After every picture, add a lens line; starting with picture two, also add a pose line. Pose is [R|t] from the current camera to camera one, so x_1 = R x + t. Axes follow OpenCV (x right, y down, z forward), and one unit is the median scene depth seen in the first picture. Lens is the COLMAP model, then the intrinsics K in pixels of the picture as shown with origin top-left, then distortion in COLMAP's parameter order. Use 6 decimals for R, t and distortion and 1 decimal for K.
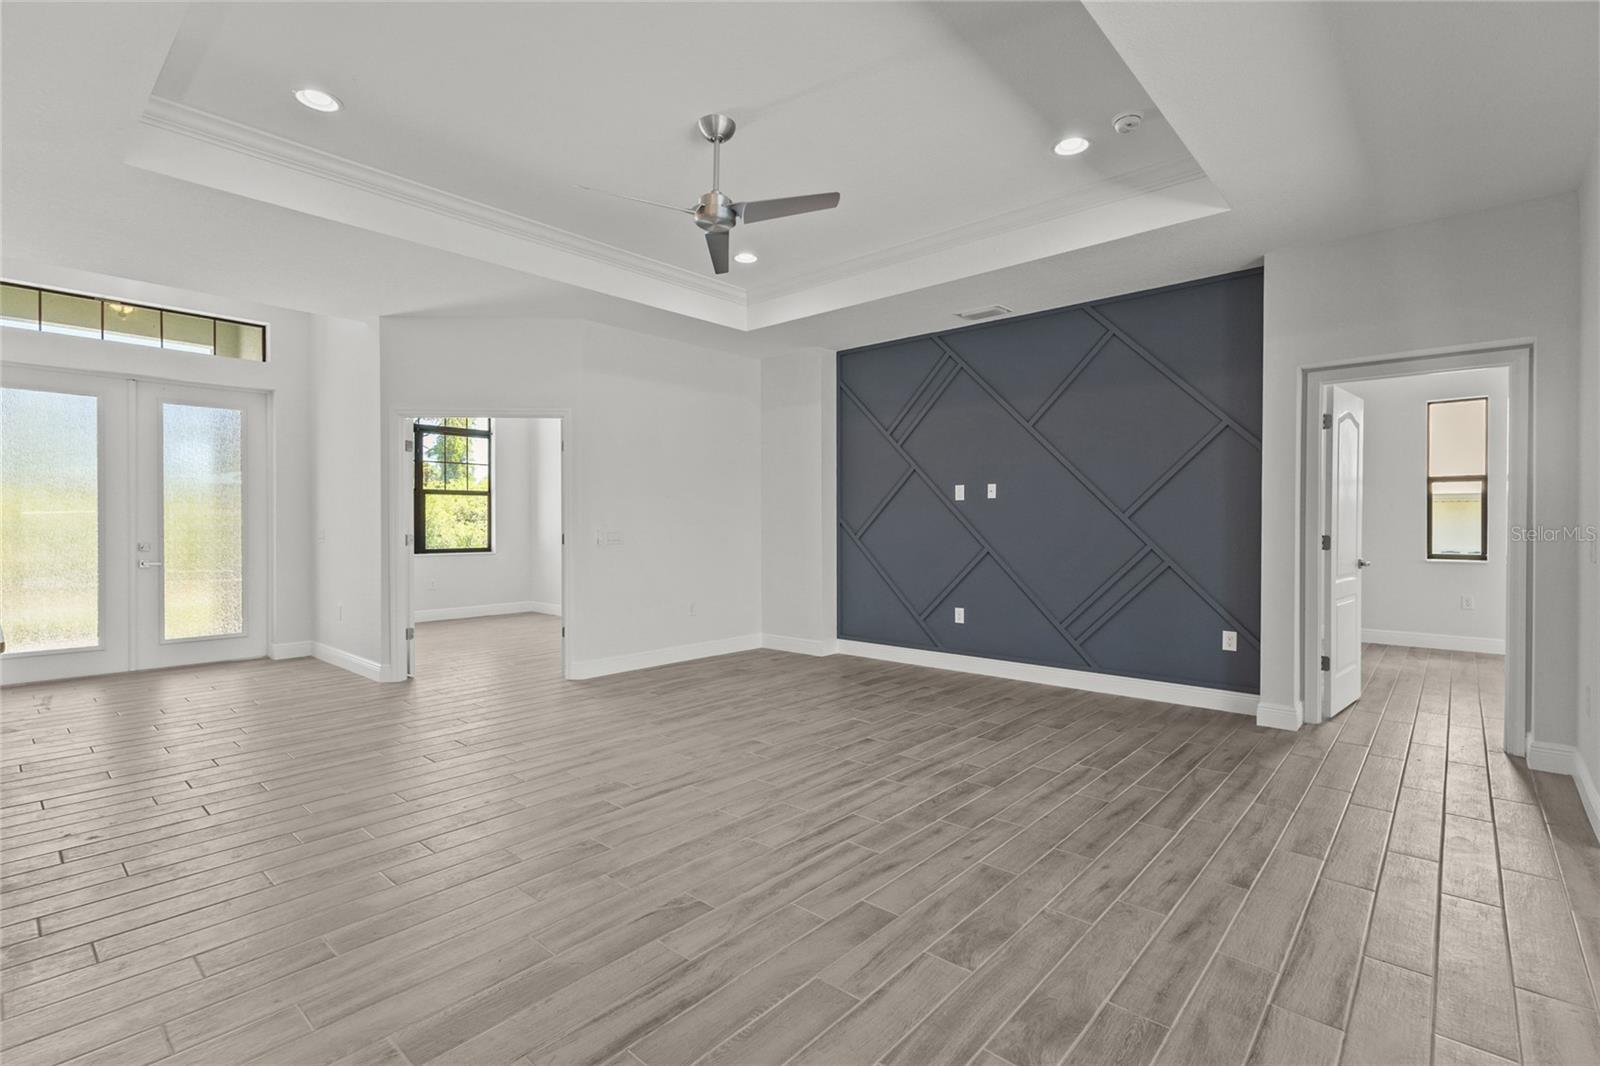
lens RADIAL K [[740.0, 0, 788.8], [0, 740.0, 525.0], [0, 0, 1]] dist [0.002389, 0.000903]
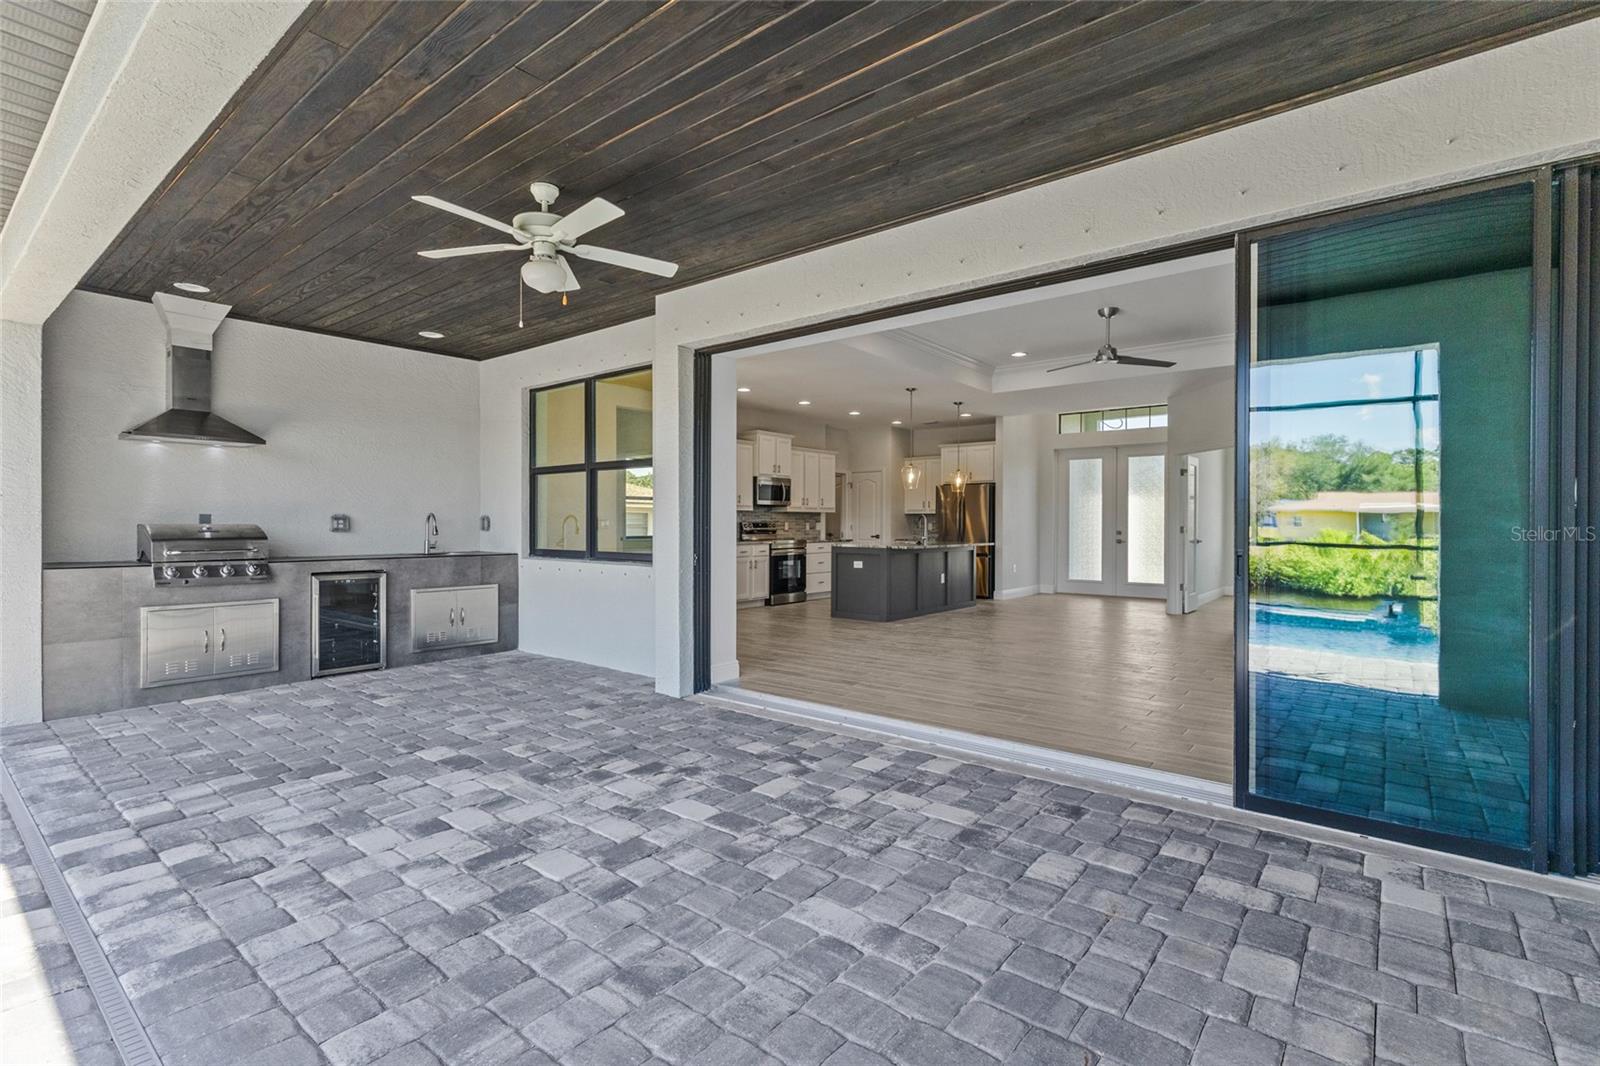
lens RADIAL K [[740.0, 0, 800.3], [0, 740.0, 526.8], [0, 0, 1]] dist [0.002389, 0.000903]
pose [[0.057439, 0.004790, -0.998338, 1.619909], [-0.002752, 0.999985, 0.004640, 0.013520], [0.998345, 0.002481, 0.057452, 0.082979]]
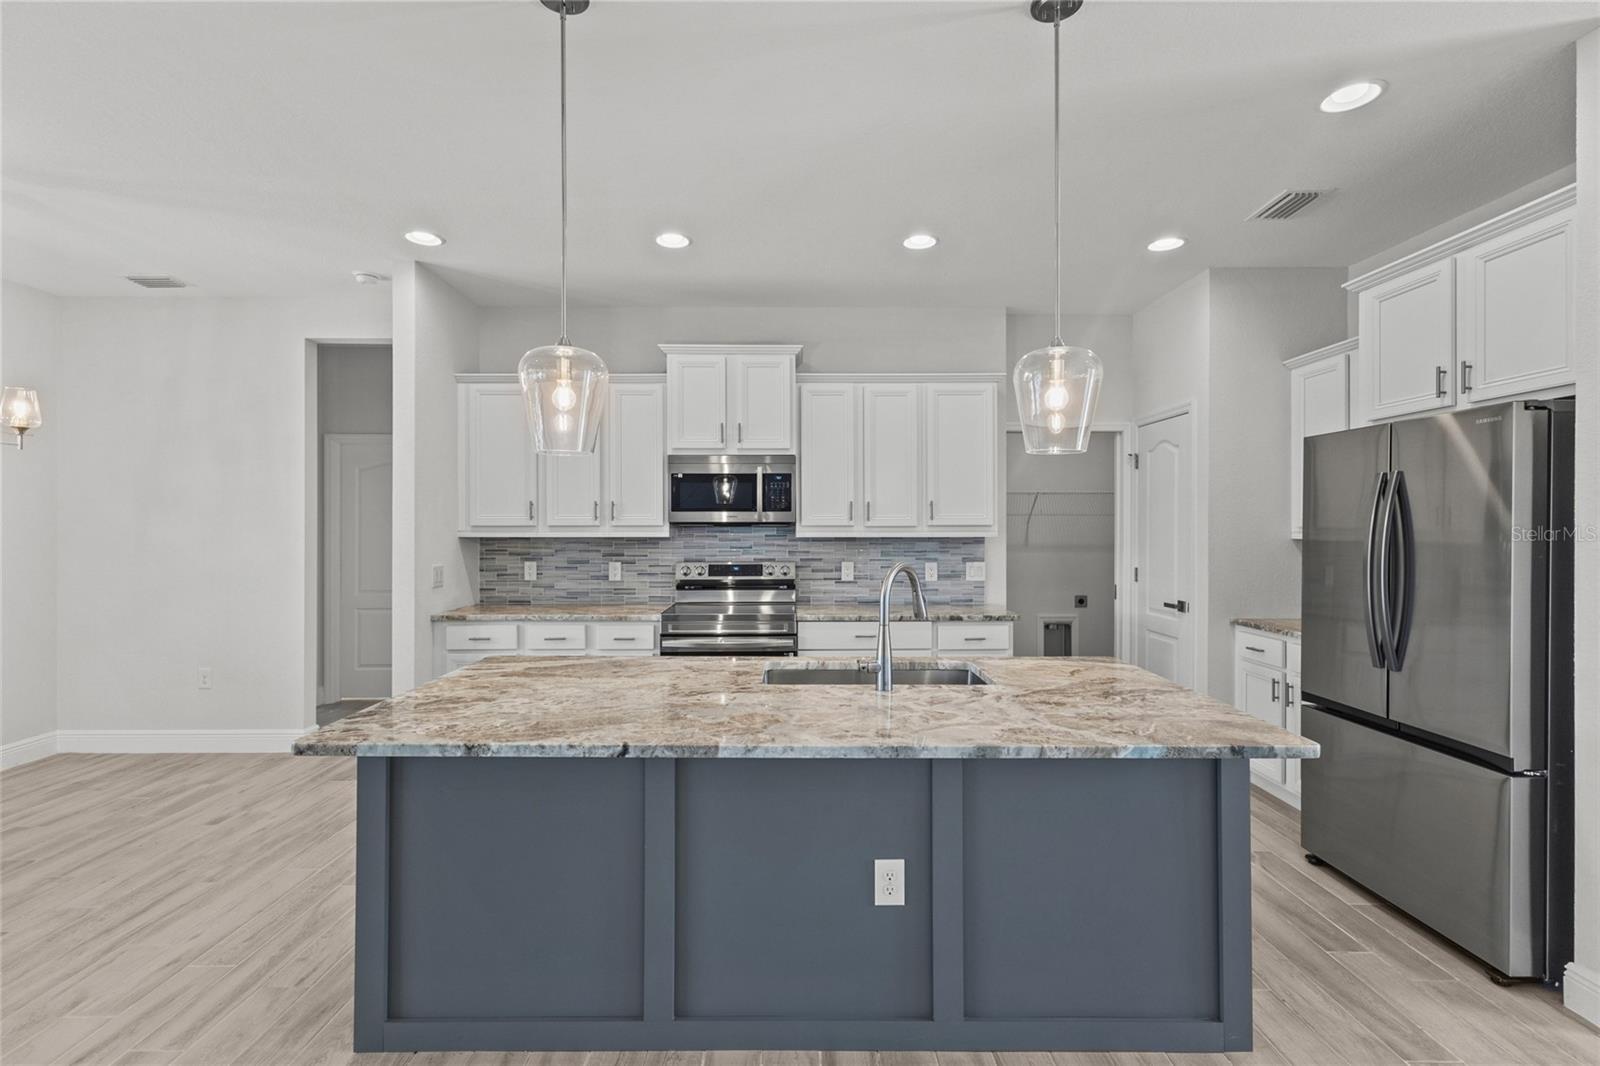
lens RADIAL K [[740.0, 0, 809.5], [0, 740.0, 513.4], [0, 0, 1]] dist [0.002389, 0.000903]
pose [[-0.738705, -0.022429, -0.673656, -0.480971], [-0.003463, 0.999559, -0.029483, -0.034773], [0.674020, -0.019446, -0.738457, 1.058407]]
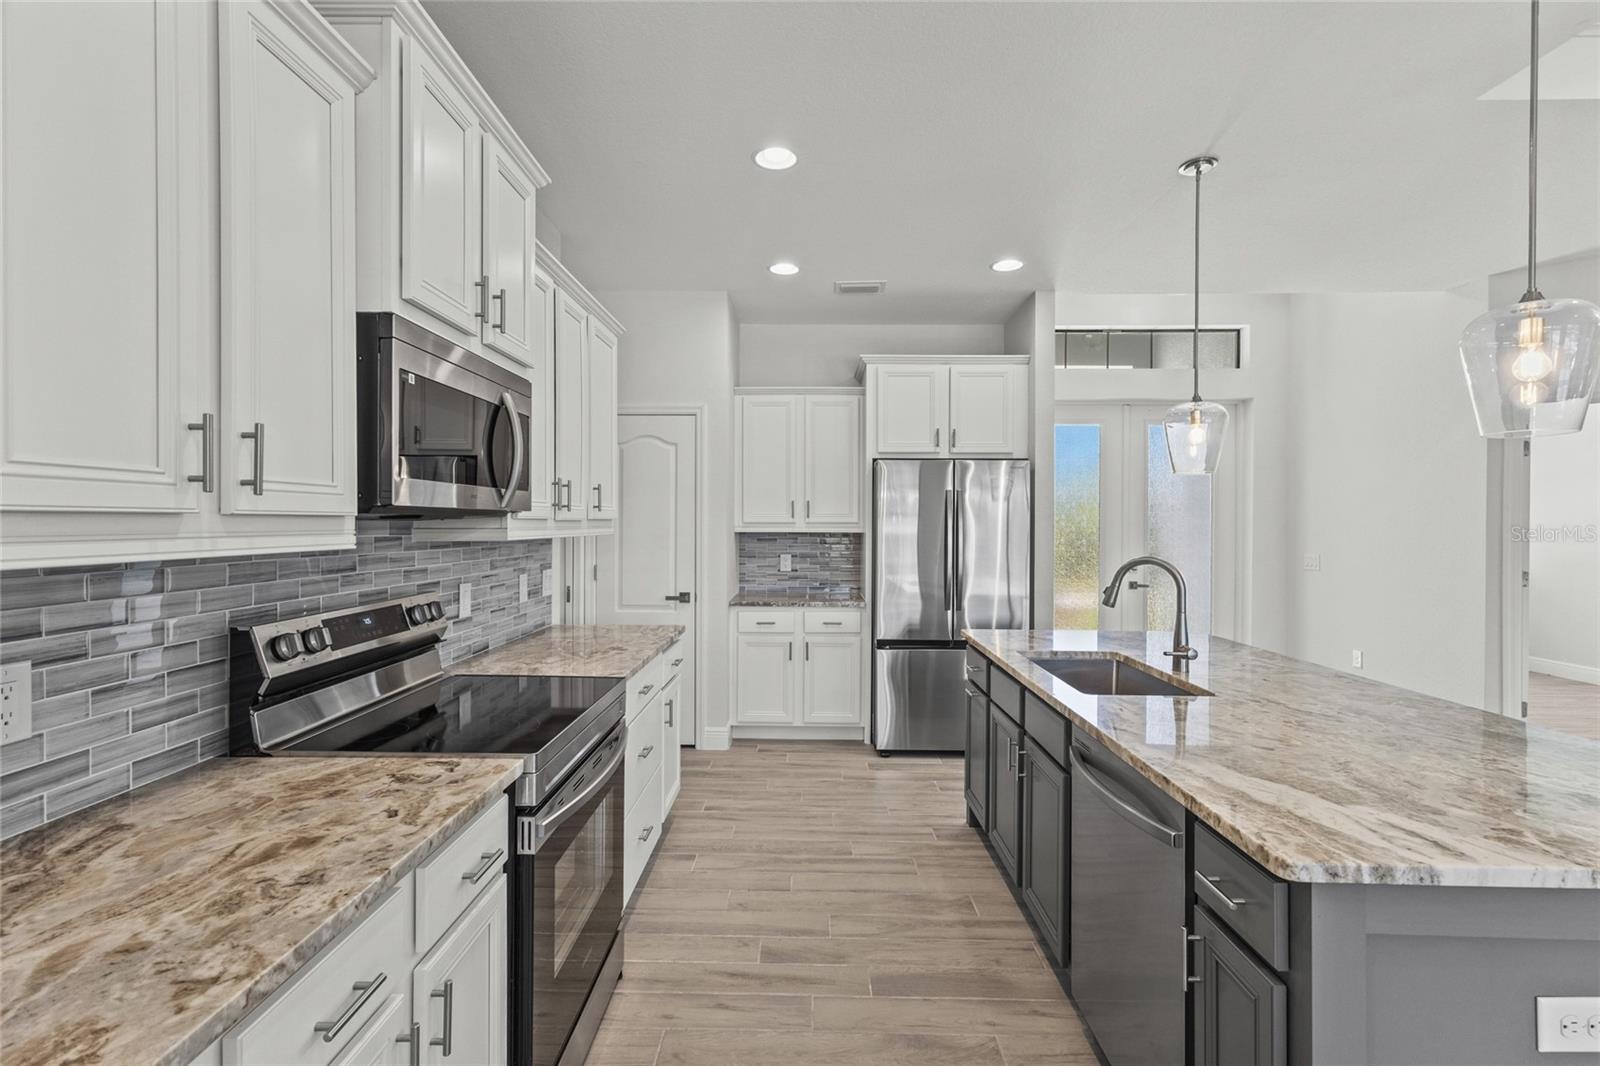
lens RADIAL K [[740.0, 0, 803.9], [0, 740.0, 532.9], [0, 0, 1]] dist [0.002389, 0.000903]
pose [[0.643776, 0.007774, -0.765174, -0.629682], [-0.001630, 0.999960, 0.008787, -0.044301], [0.765212, -0.004410, 0.643763, -0.002564]]
